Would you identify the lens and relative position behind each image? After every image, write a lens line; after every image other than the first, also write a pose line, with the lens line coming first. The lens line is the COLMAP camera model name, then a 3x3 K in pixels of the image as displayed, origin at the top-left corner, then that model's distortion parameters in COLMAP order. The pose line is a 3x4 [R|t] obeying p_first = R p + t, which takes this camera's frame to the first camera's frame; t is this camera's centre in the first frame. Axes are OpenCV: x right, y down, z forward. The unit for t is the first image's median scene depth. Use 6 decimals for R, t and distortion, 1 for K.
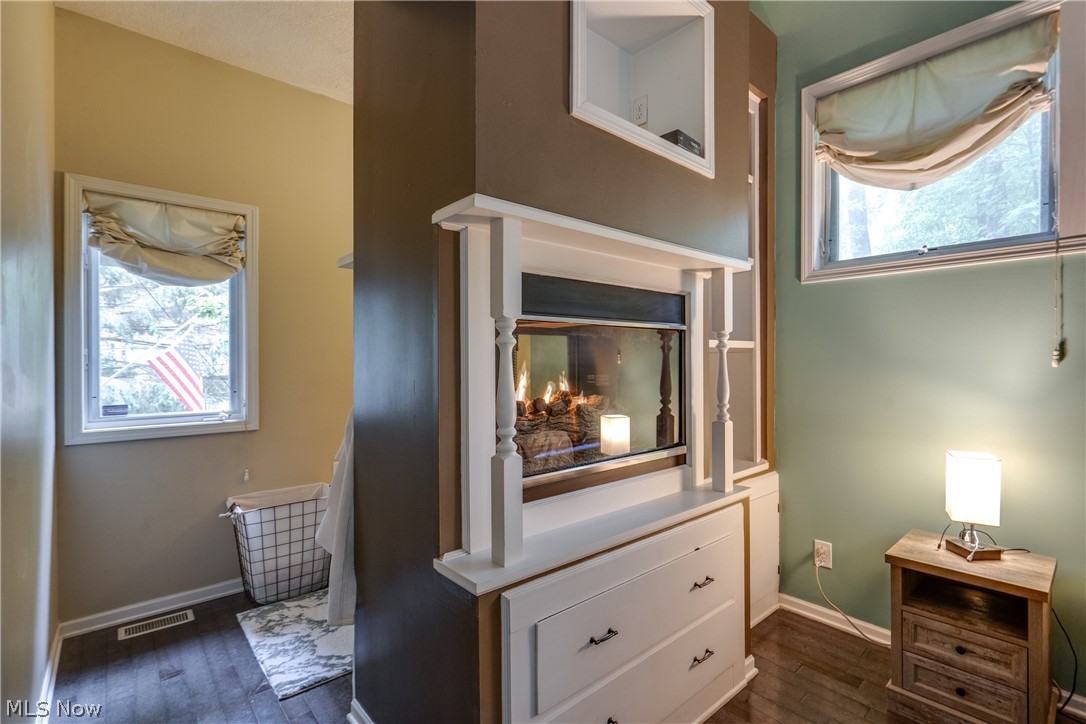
lens RADIAL K [[500.8, 0, 554.1], [0, 500.8, 364.9], [0, 0, 1]] dist [-0.002197, -0.000222]
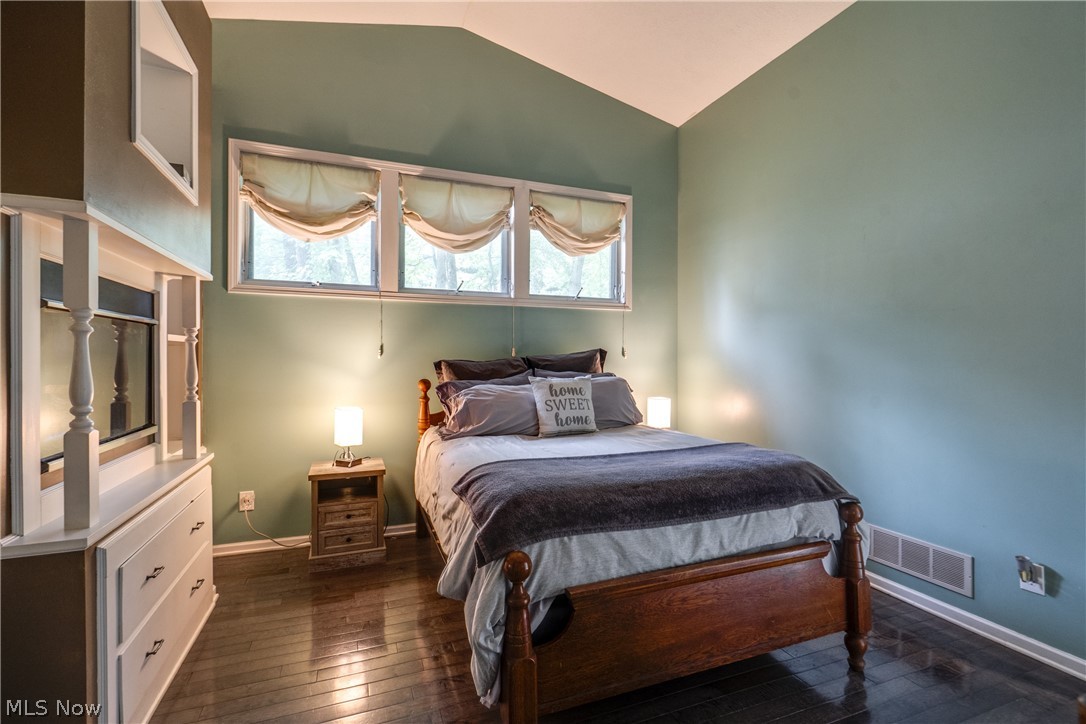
lens RADIAL K [[500.8, 0, 554.1], [0, 500.8, 364.9], [0, 0, 1]] dist [-0.002197, -0.000222]
pose [[0.334044, -0.004348, 0.942547, -0.518936], [0.000007, 0.999989, 0.004611, 0.017776], [-0.942557, -0.001534, 0.334041, -0.239953]]
